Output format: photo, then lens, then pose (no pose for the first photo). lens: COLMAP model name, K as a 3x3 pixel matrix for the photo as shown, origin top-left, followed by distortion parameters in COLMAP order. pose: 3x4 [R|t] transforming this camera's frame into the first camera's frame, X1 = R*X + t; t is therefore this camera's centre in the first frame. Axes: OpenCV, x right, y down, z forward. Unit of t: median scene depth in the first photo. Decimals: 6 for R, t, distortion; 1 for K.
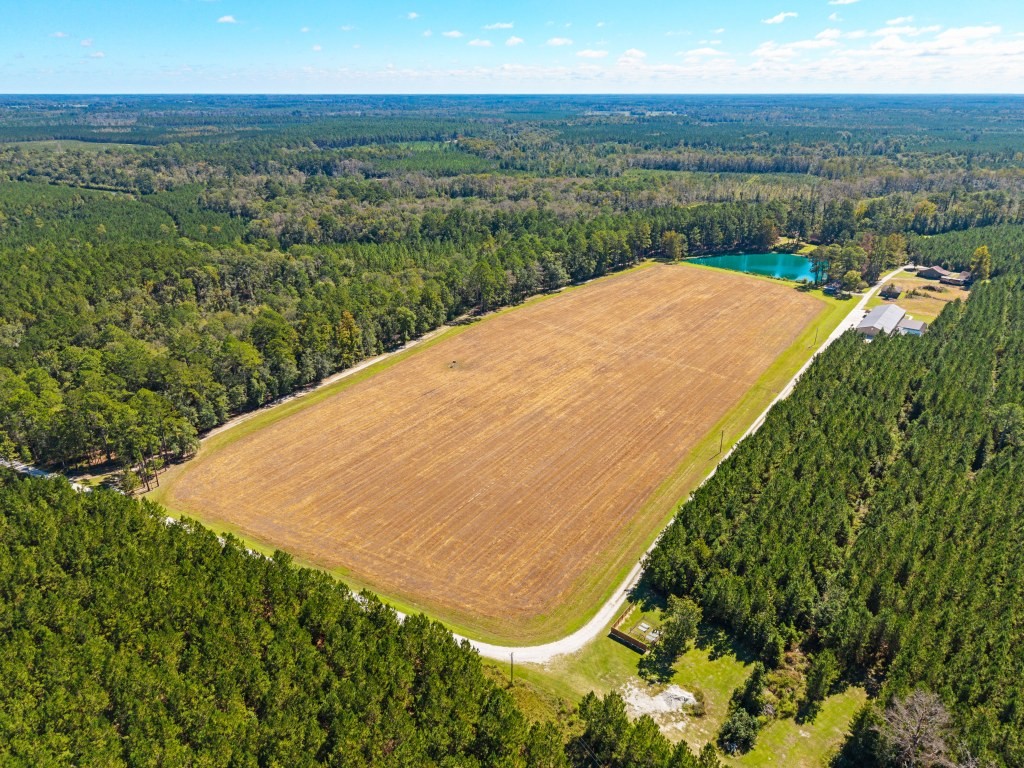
lens RADIAL K [[694.0, 0, 506.5], [0, 694.0, 383.3], [0, 0, 1]] dist [0.001962, -0.000859]
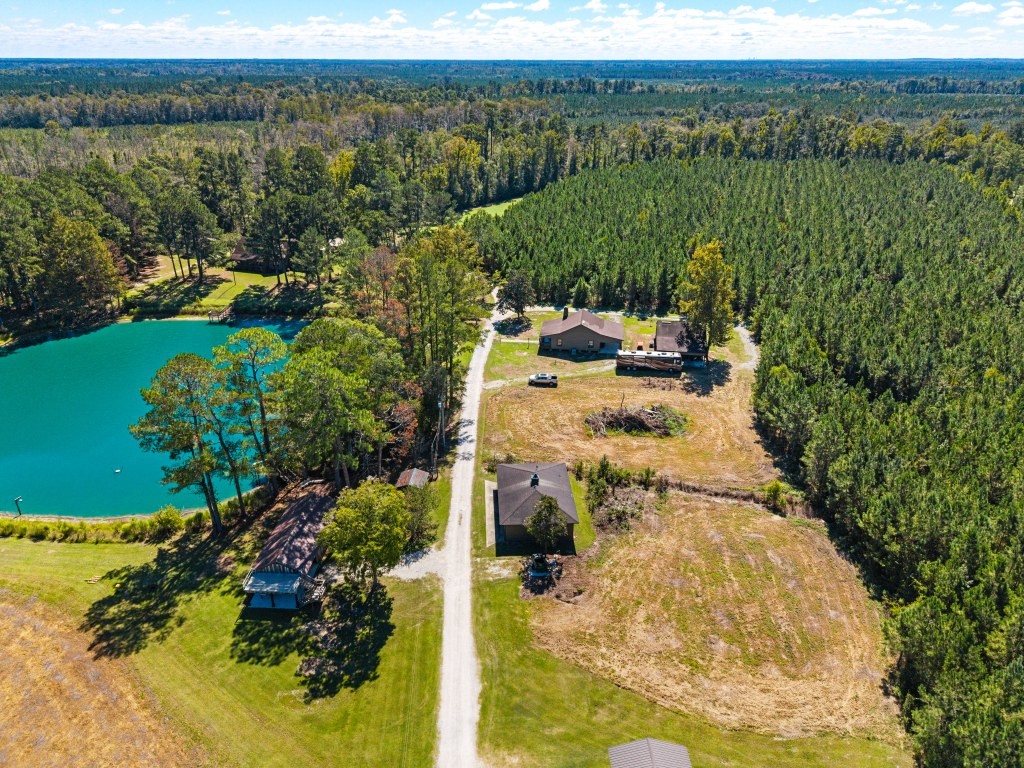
lens RADIAL K [[694.0, 0, 506.5], [0, 694.0, 383.3], [0, 0, 1]] dist [0.001962, -0.000859]
pose [[0.783902, -0.253863, 0.566614, 0.334041], [0.231763, 0.966270, 0.112282, -0.155044], [-0.576007, 0.043302, 0.816297, 0.638886]]
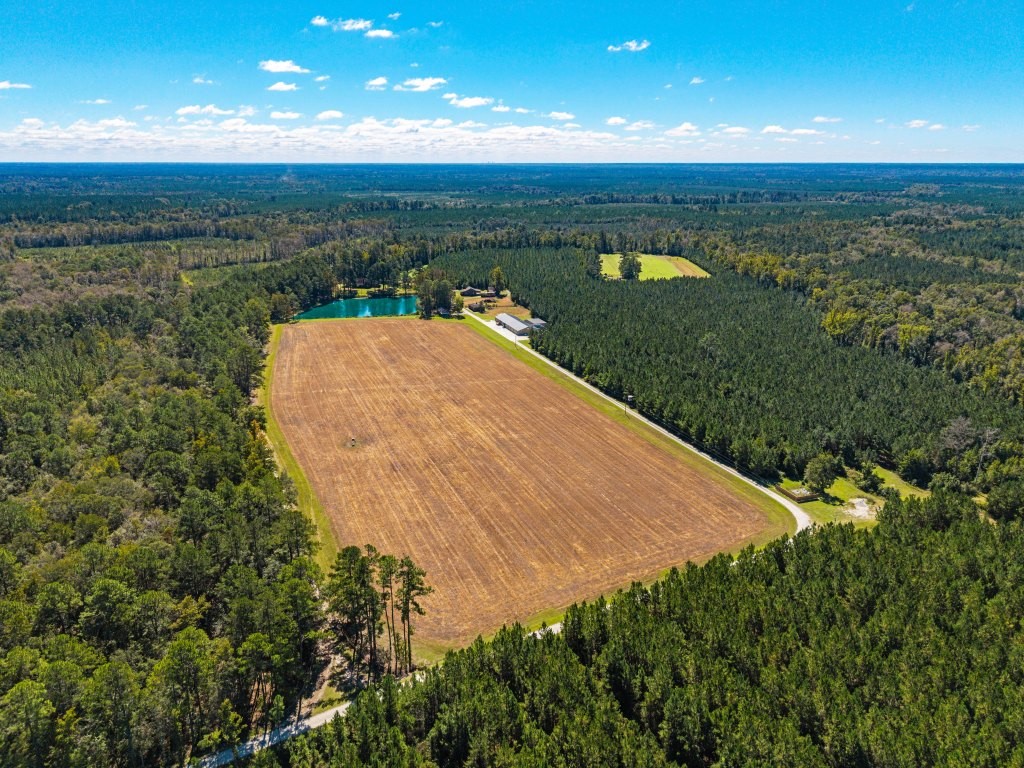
lens RADIAL K [[694.0, 0, 506.5], [0, 694.0, 383.3], [0, 0, 1]] dist [0.001962, -0.000859]
pose [[0.538423, -0.247854, 0.805400, -0.409461], [0.317235, 0.945071, 0.078760, -0.064586], [-0.780681, 0.213095, 0.587476, 0.159947]]
